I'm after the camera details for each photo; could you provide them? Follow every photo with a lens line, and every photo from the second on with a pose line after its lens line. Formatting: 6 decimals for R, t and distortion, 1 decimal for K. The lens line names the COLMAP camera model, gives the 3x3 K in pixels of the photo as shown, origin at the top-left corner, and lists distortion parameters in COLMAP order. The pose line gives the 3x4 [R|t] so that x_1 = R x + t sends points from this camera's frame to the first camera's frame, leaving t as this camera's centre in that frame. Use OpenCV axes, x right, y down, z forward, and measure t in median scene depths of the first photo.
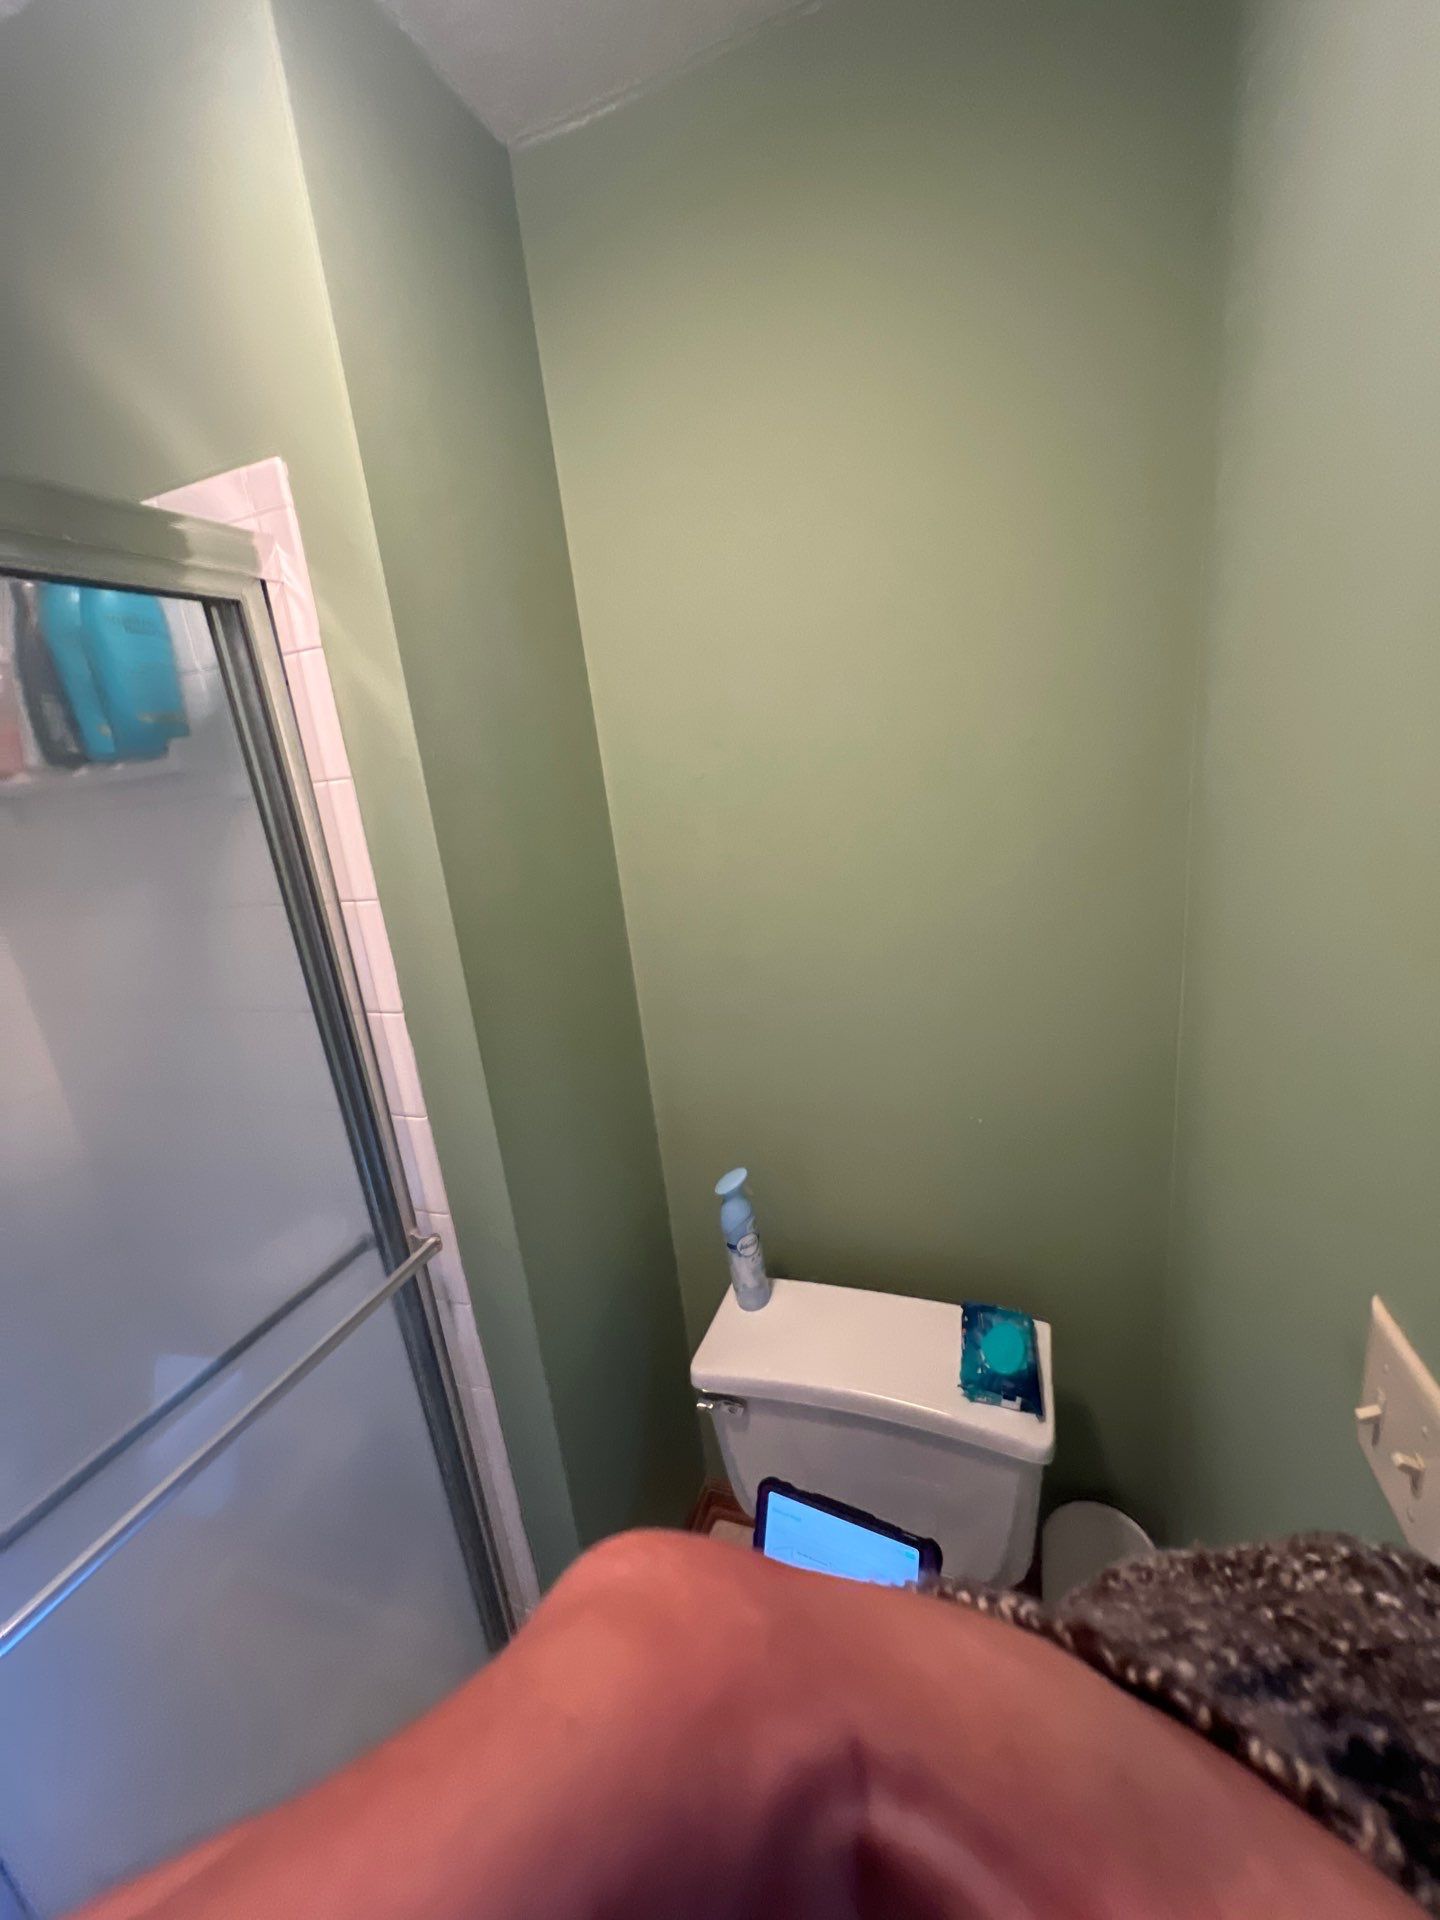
lens RADIAL K [[771.8, 0, 731.8], [0, 771.8, 948.7], [0, 0, 1]] dist [-0.003262, 0.000917]
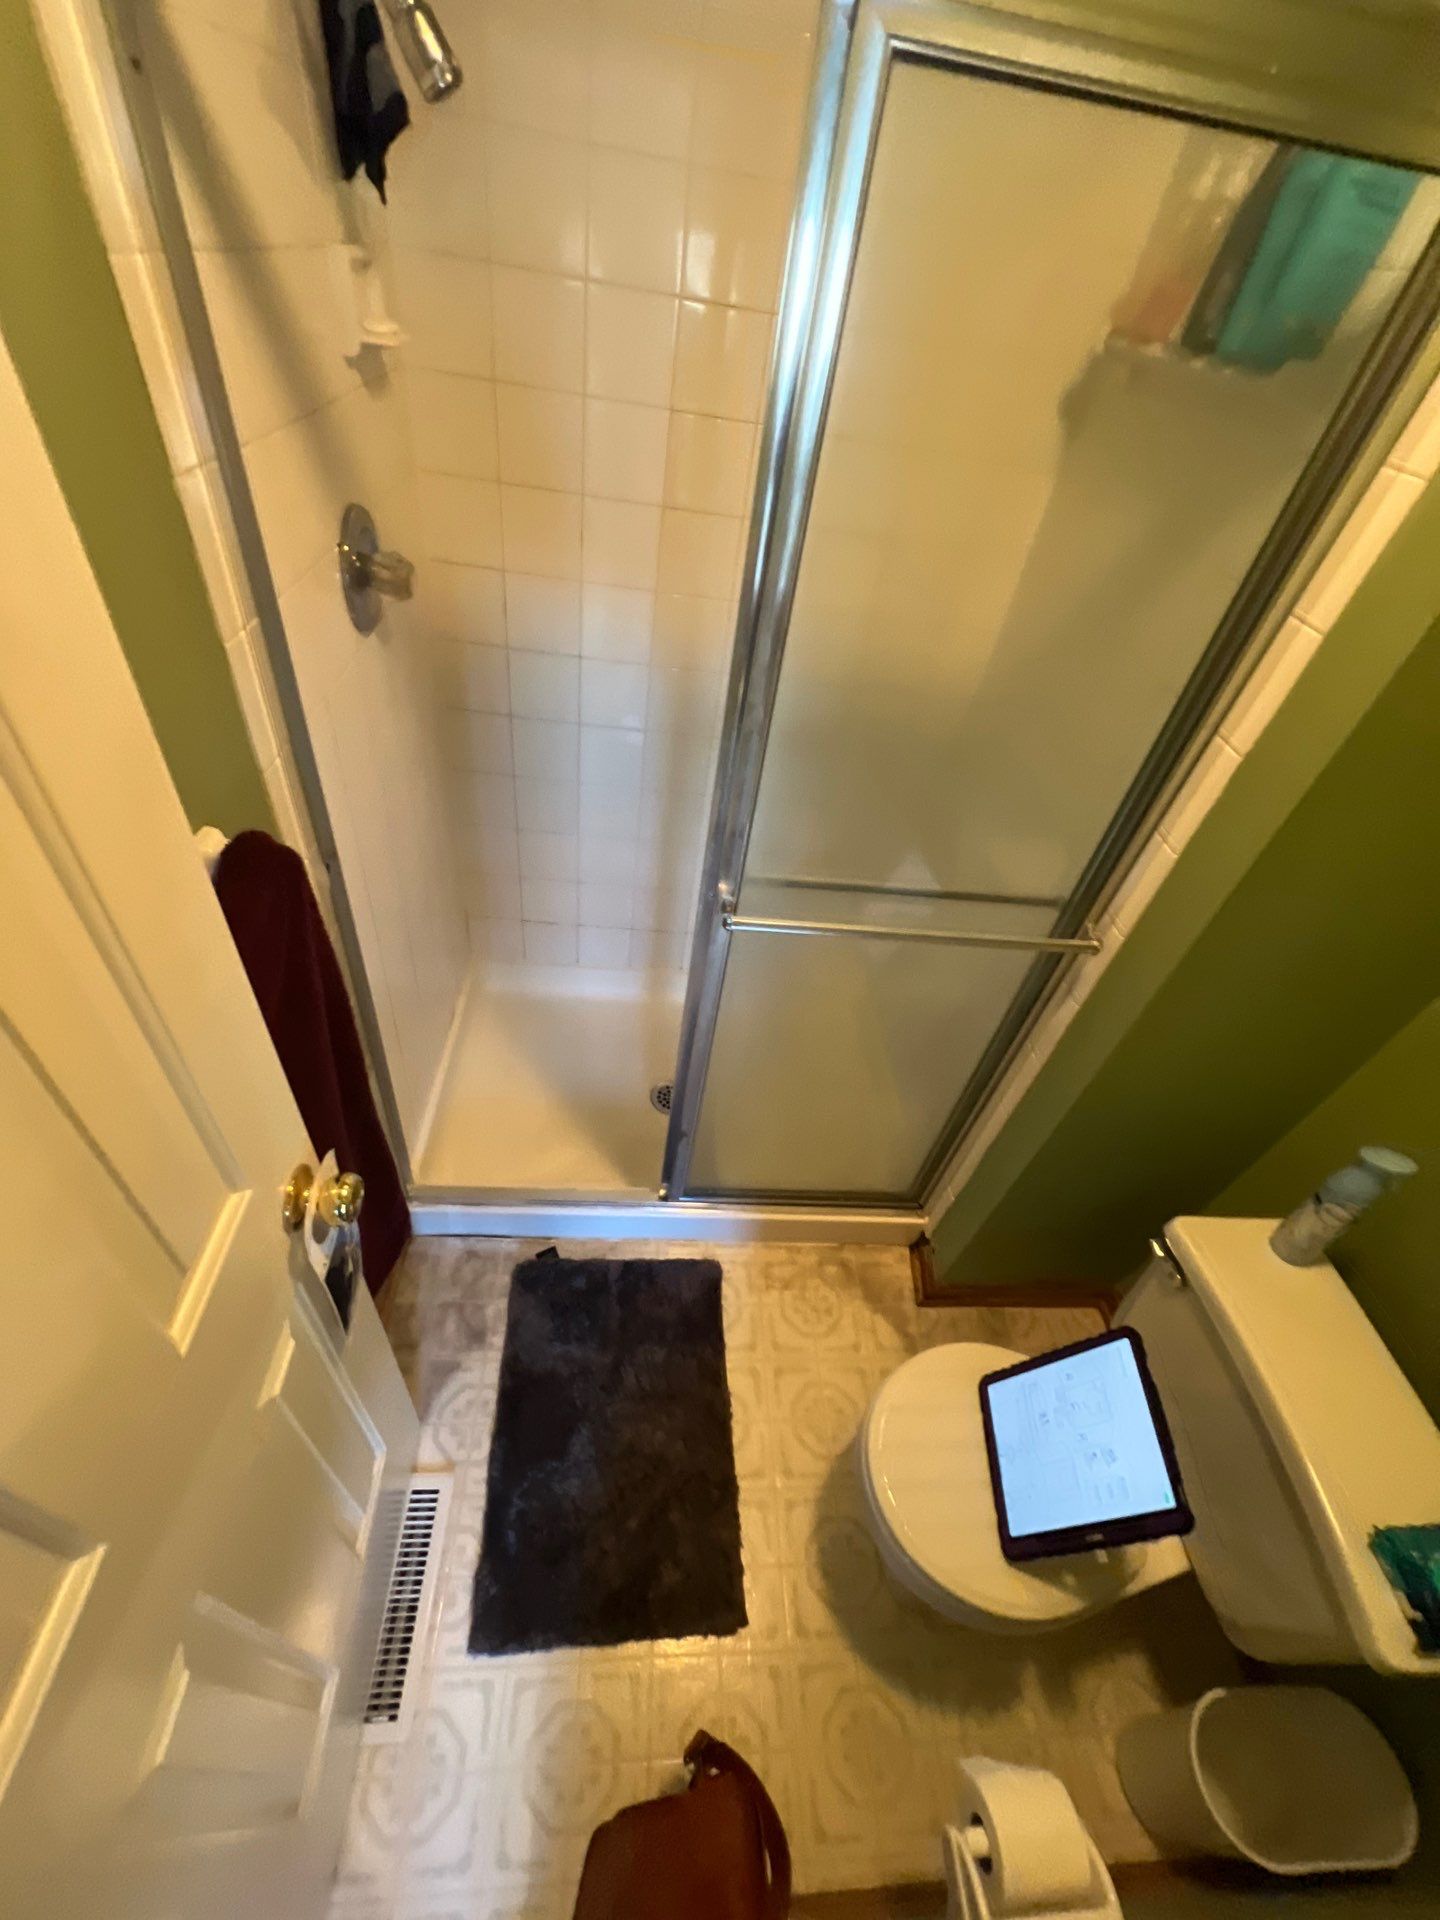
lens RADIAL K [[771.8, 0, 721.2], [0, 771.8, 954.5], [0, 0, 1]] dist [-0.003262, 0.000917]
pose [[0.359981, 0.740612, -0.567368, 0.057526], [-0.401172, 0.671923, 0.622559, -0.086317], [0.842303, 0.003503, 0.538993, -0.046519]]
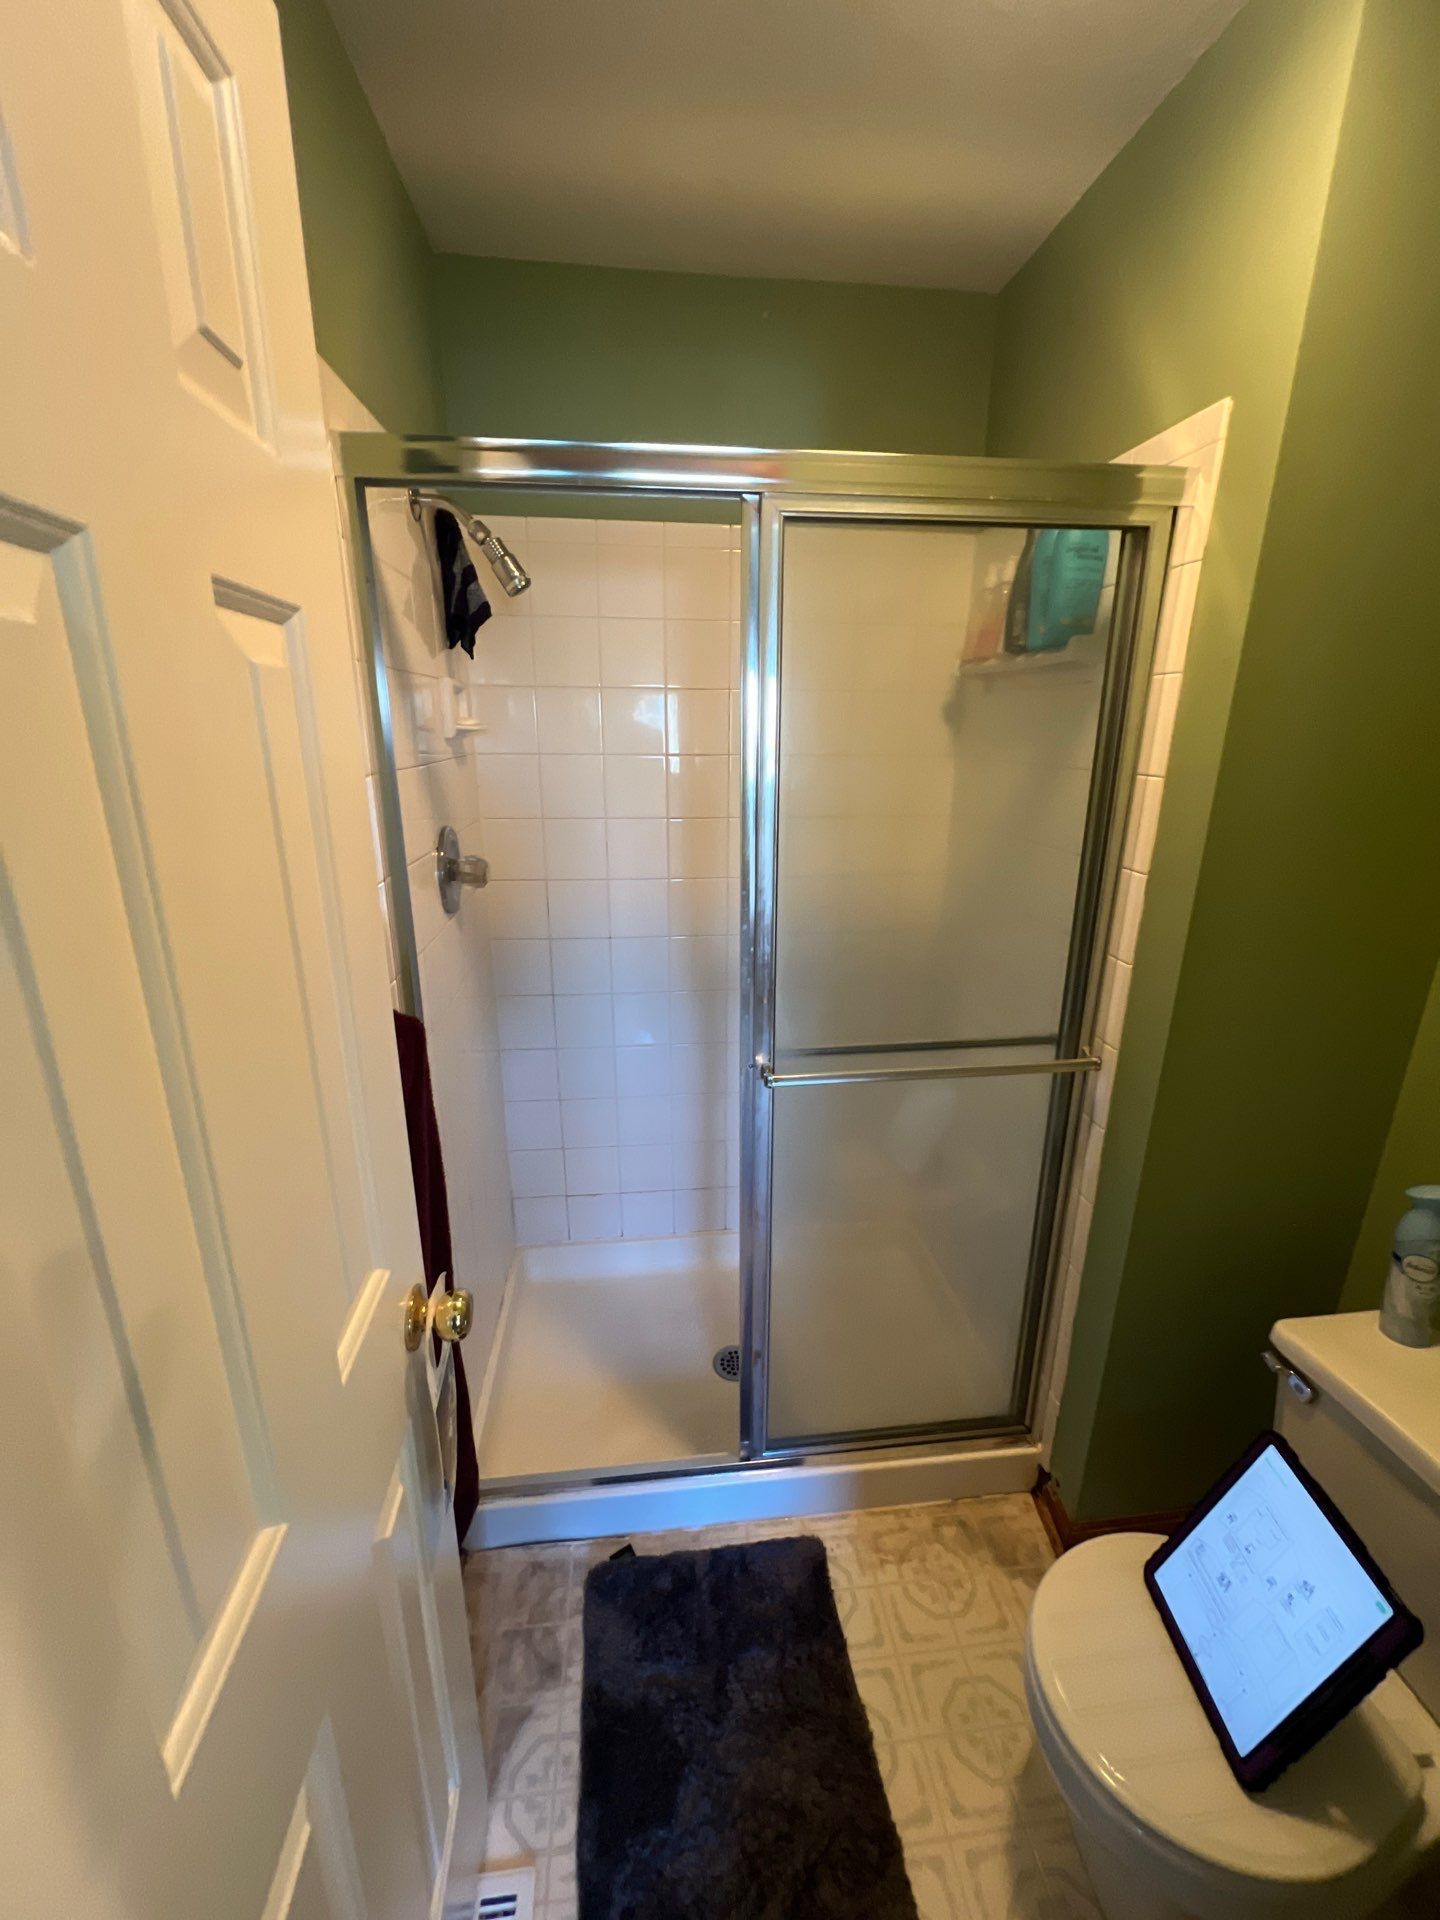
lens RADIAL K [[771.8, 0, 720.6], [0, 771.8, 952.3], [0, 0, 1]] dist [-0.003262, 0.000917]
pose [[0.433674, 0.362191, -0.825073, 0.323279], [-0.278037, 0.924766, 0.259812, 0.066299], [0.857101, 0.116727, 0.501749, -0.164206]]
